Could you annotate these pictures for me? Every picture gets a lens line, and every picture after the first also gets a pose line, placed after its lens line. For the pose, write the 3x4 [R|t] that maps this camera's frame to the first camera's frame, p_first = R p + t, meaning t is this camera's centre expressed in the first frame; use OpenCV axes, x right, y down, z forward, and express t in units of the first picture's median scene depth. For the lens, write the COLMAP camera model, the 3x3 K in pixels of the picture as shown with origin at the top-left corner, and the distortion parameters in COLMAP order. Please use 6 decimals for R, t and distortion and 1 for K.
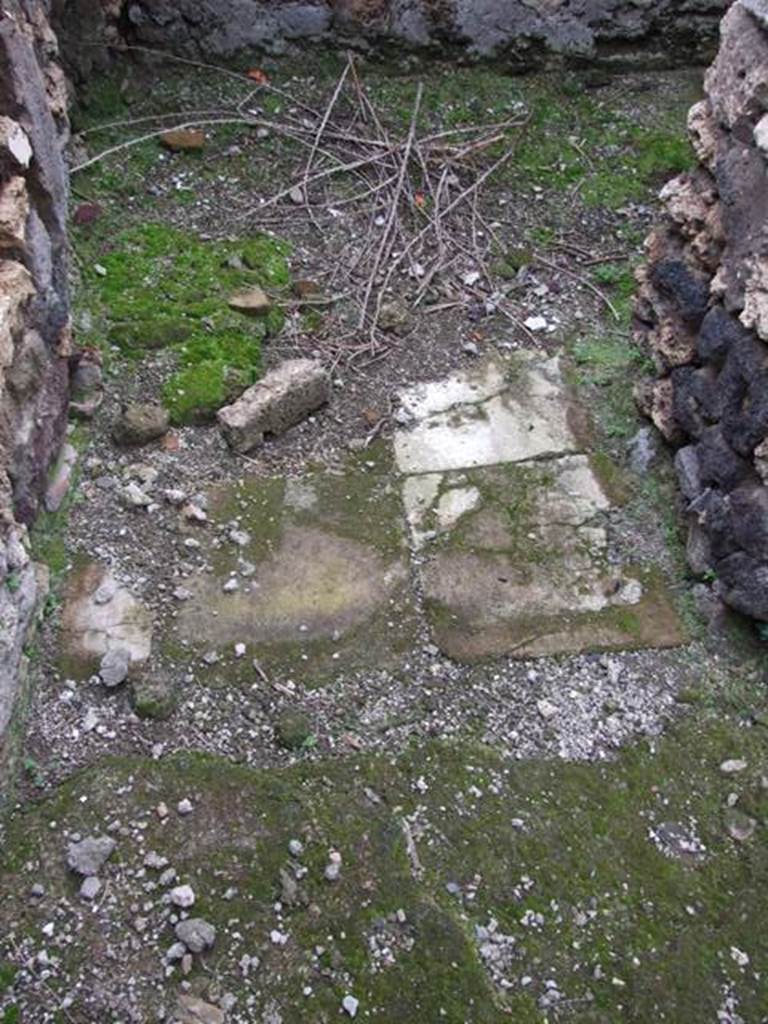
lens RADIAL K [[832.6, 0, 381.0], [0, 832.6, 510.4], [0, 0, 1]] dist [-0.067087, 0.059187]
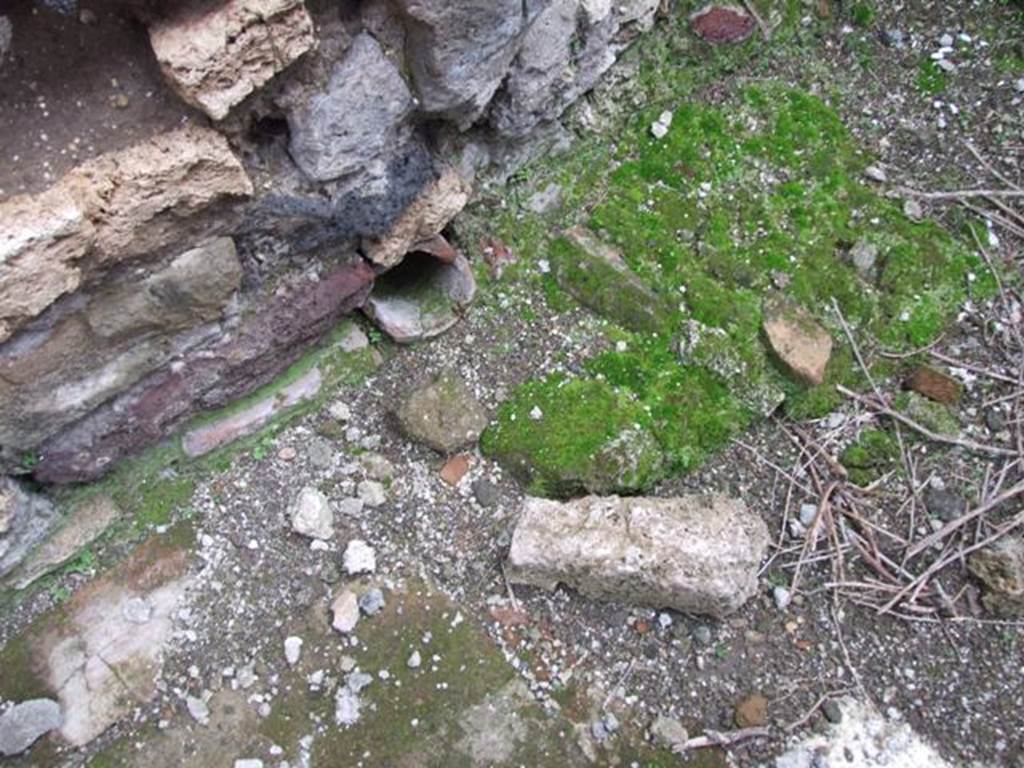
lens RADIAL K [[832.6, 0, 514.0], [0, 832.6, 388.1], [0, 0, 1]] dist [-0.067087, 0.059187]
pose [[0.547260, 0.718527, -0.429216, -0.016143], [-0.592740, 0.694786, 0.407347, -0.382255], [0.590903, 0.031489, 0.806128, 0.535257]]
